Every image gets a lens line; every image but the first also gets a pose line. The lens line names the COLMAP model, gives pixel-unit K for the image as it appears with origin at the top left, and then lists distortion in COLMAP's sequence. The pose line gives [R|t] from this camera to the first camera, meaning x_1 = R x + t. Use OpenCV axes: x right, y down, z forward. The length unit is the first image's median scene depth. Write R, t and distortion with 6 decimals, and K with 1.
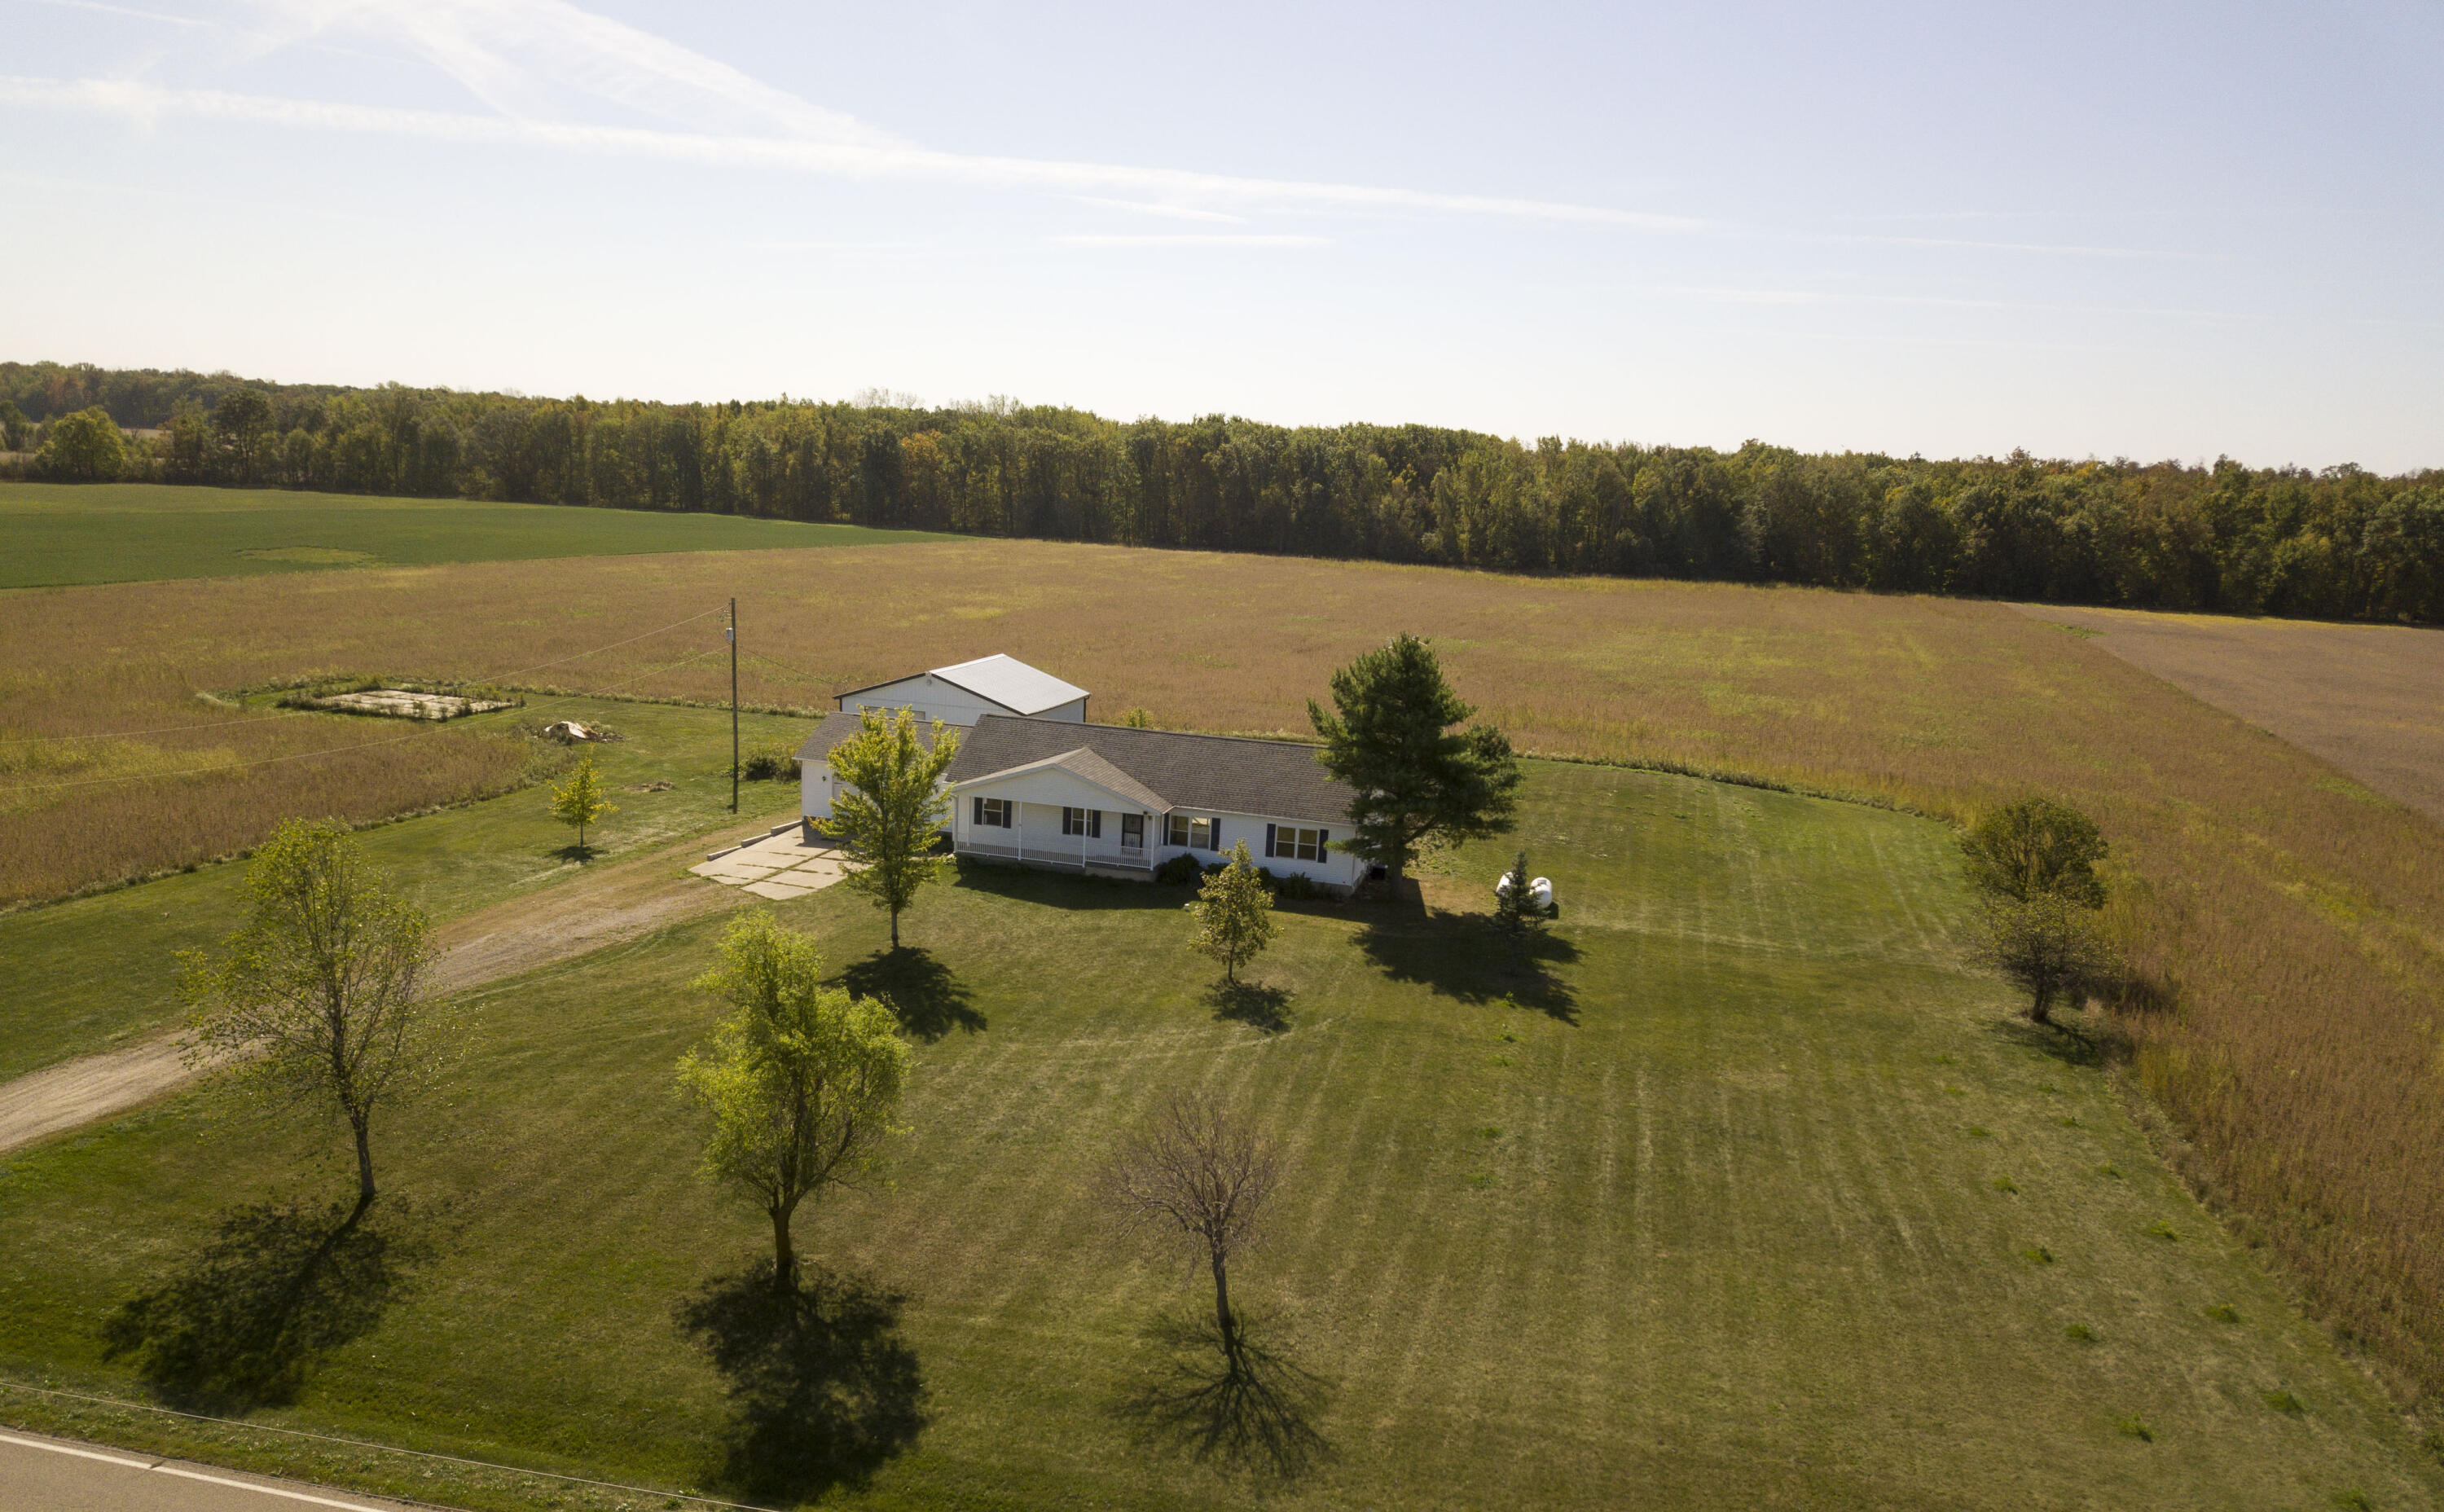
lens RADIAL K [[1858.2, 0, 1234.2], [0, 1858.2, 908.0], [0, 0, 1]] dist [0.016468, -0.002261]
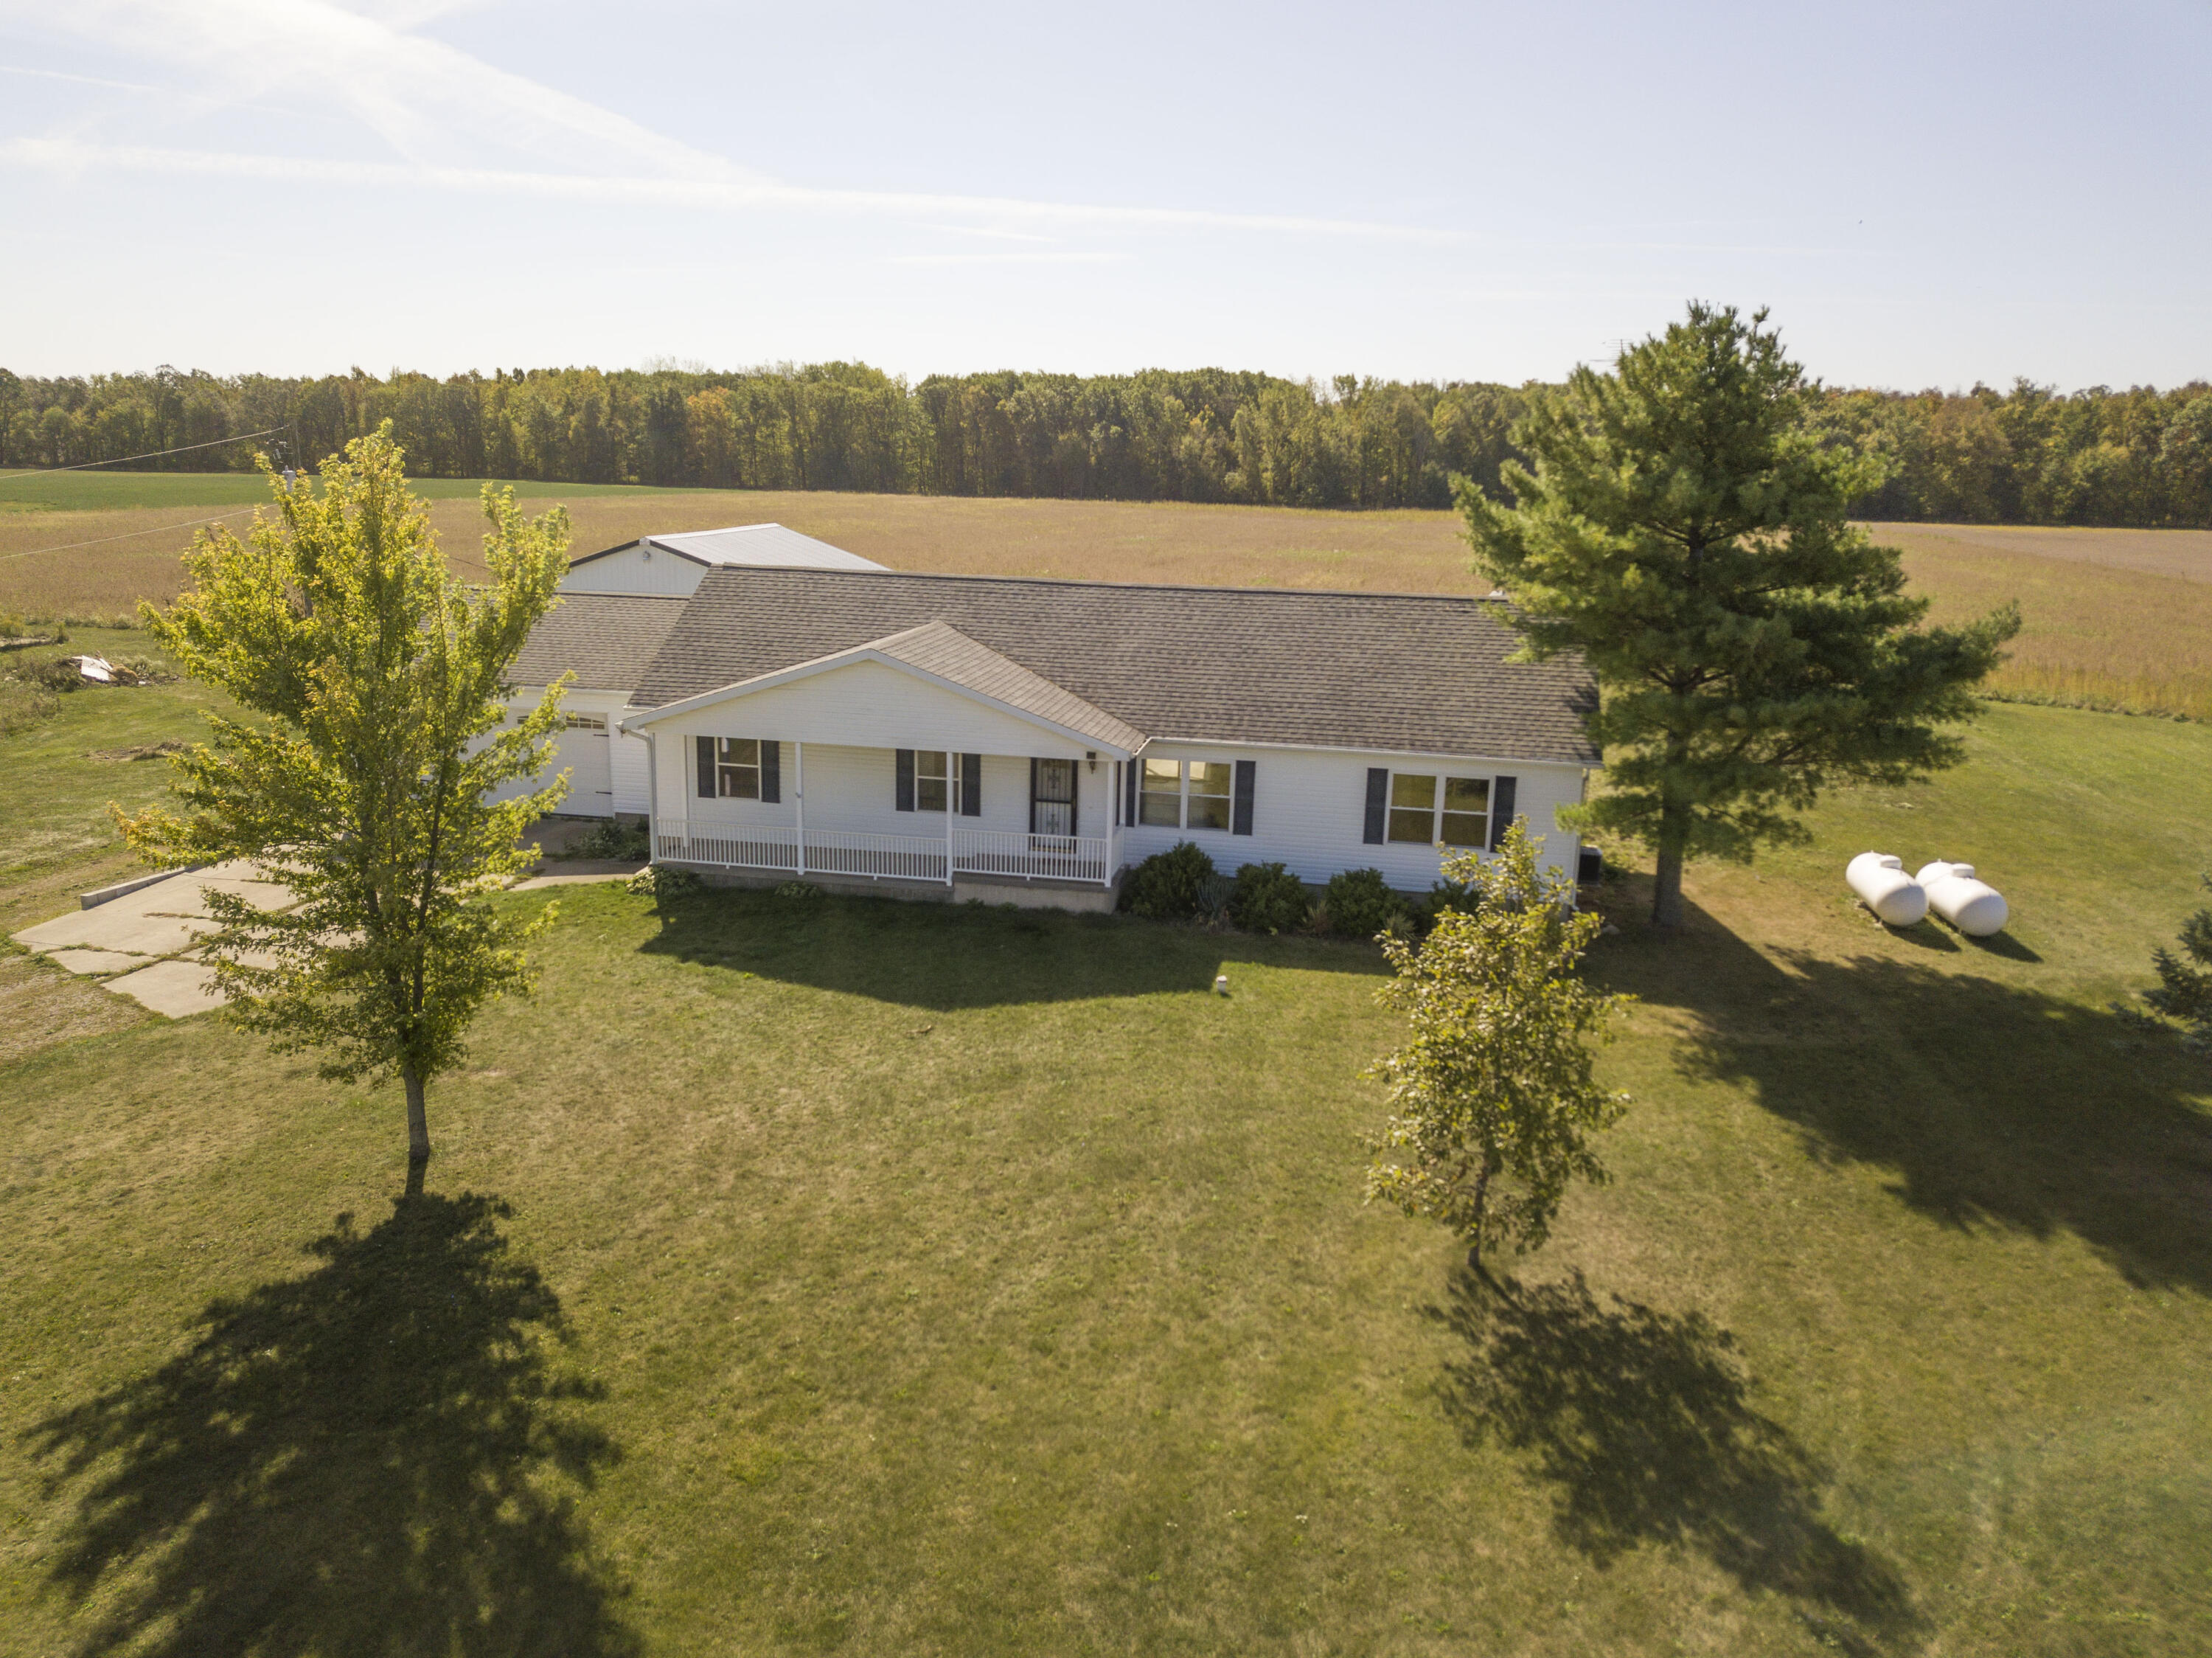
lens RADIAL K [[1671.3, 0, 1106.0], [0, 1671.3, 829.0], [0, 0, 1]] dist [0.018341, -0.005504]
pose [[0.997905, -0.042362, 0.048893, -0.012688], [0.042981, 0.999007, -0.011697, -0.005841], [-0.048349, 0.013774, 0.998736, 0.121959]]
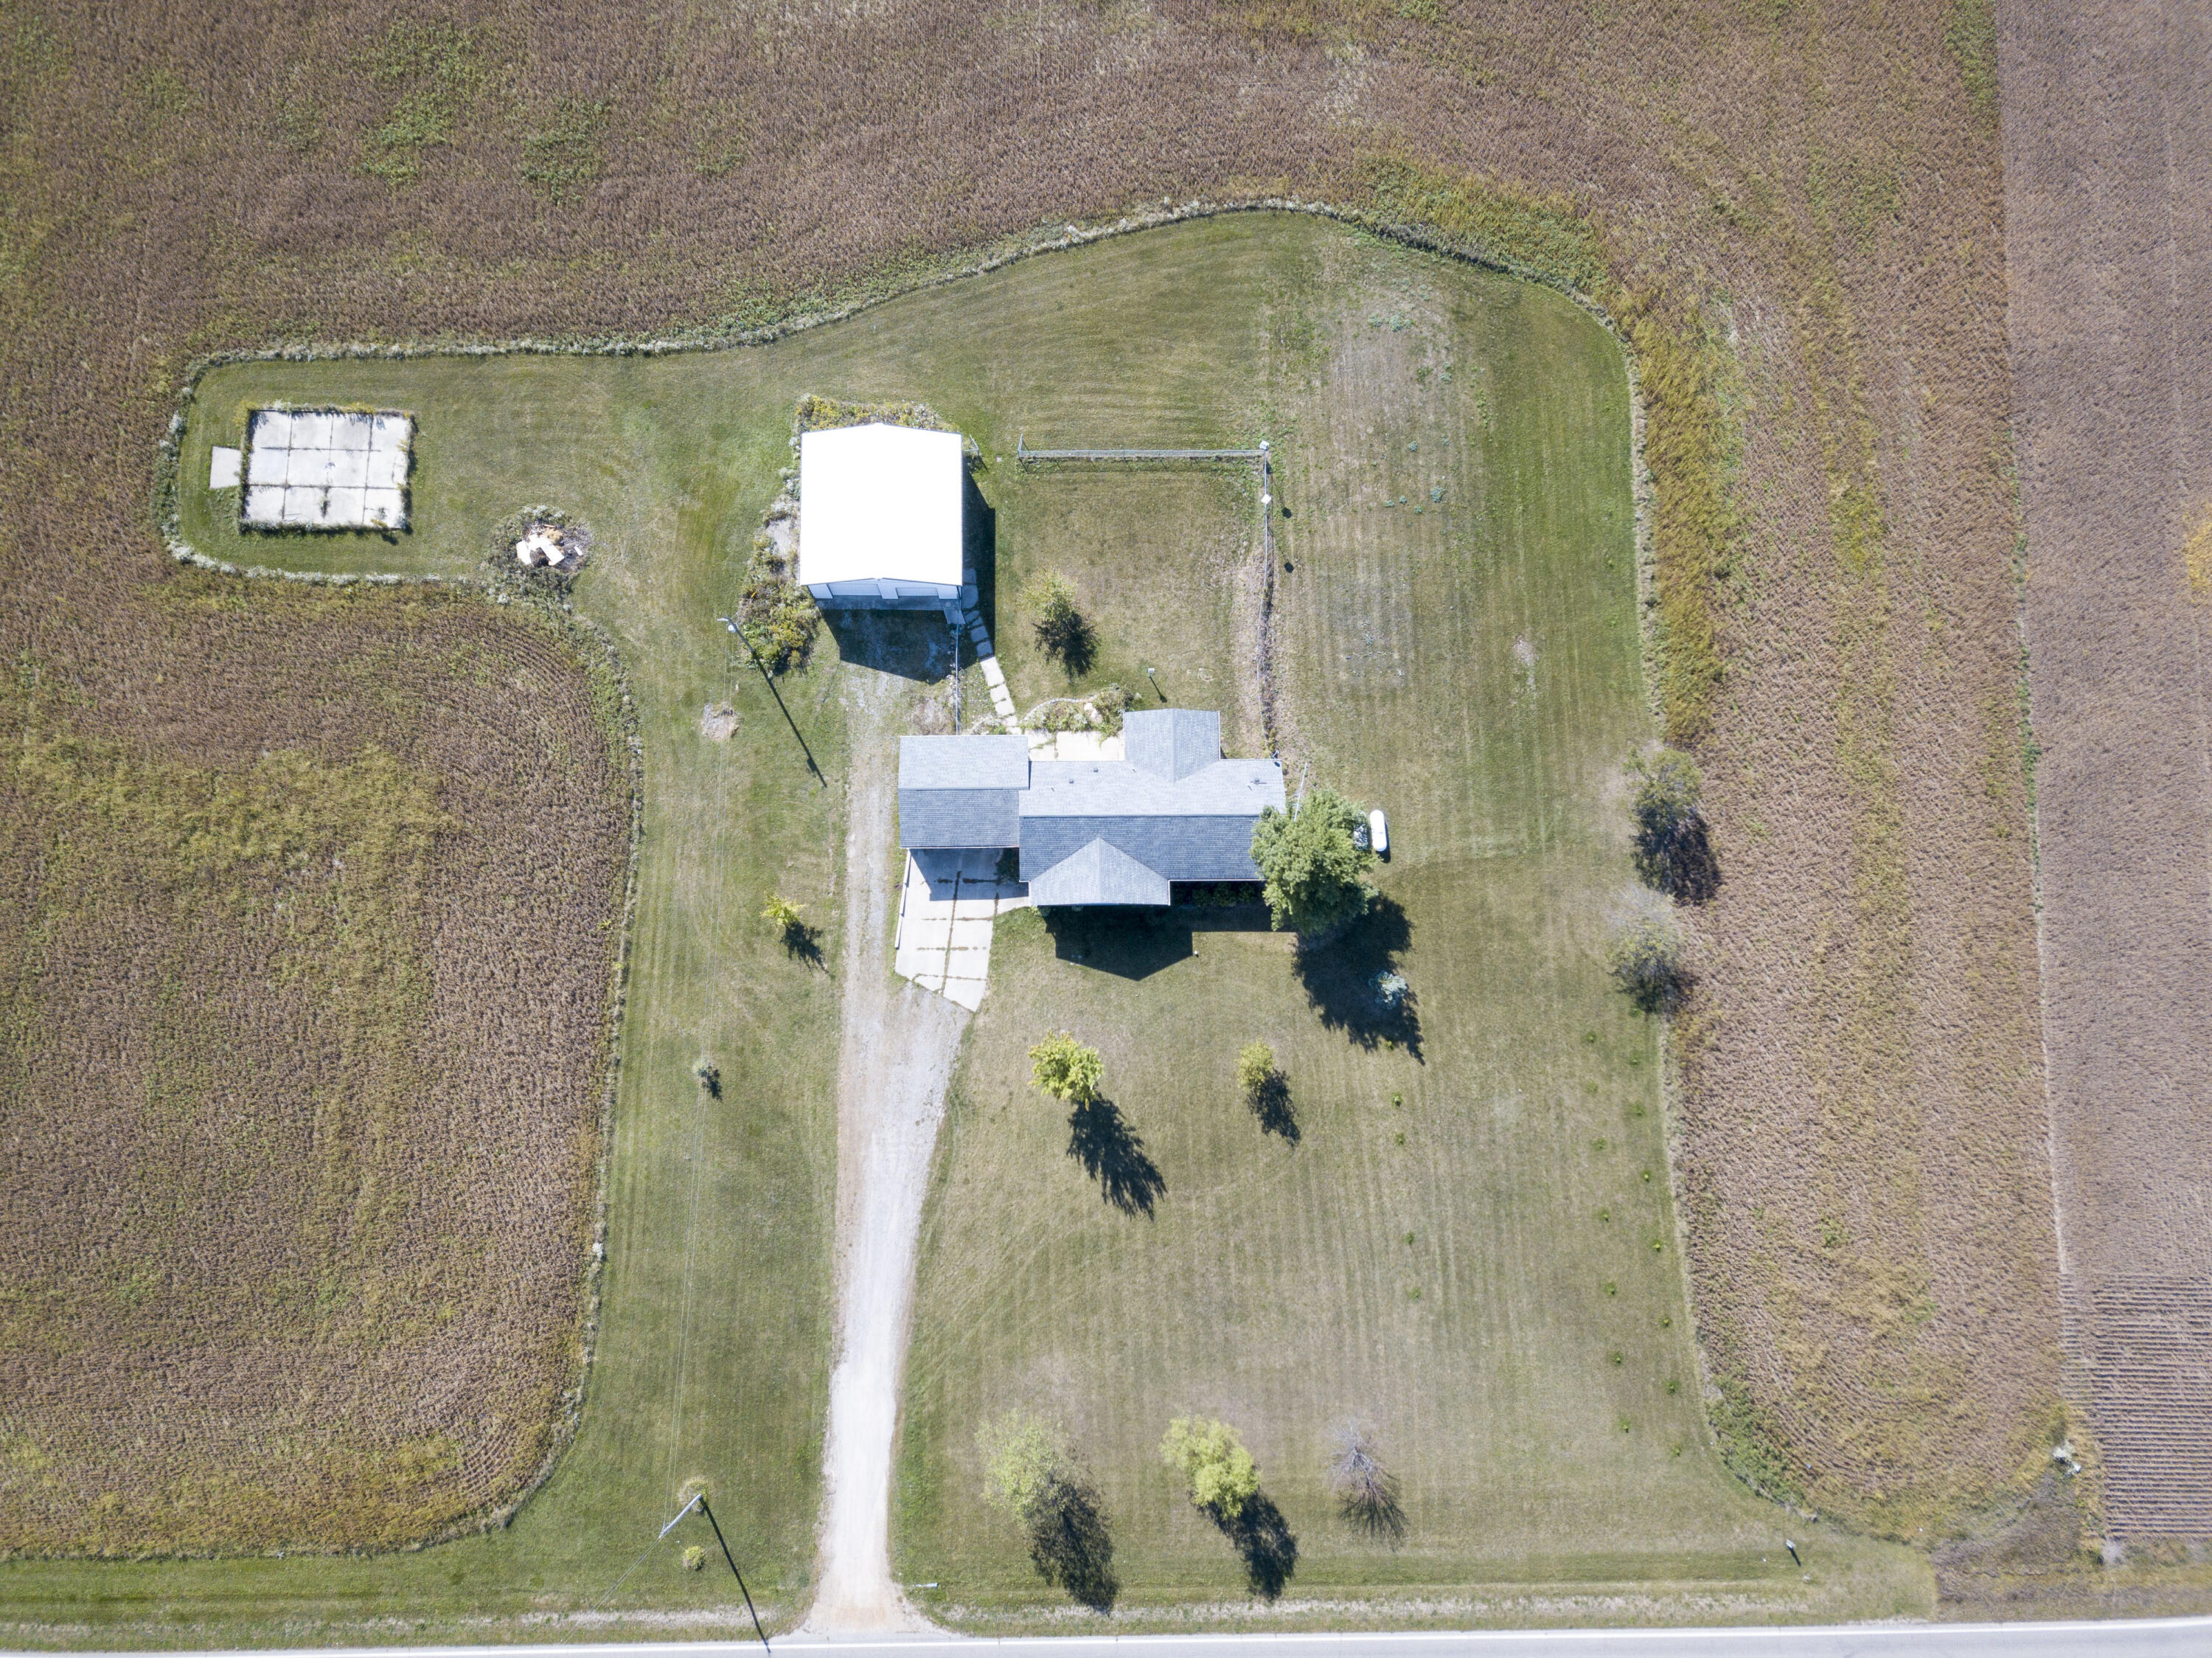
lens RADIAL K [[1671.3, 0, 1106.0], [0, 1671.3, 829.0], [0, 0, 1]] dist [0.018341, -0.005504]
pose [[0.967322, -0.252205, 0.026086, -0.022937], [0.071728, 0.370878, 0.925907, -0.289616], [-0.243193, -0.893780, 0.376849, 0.100189]]
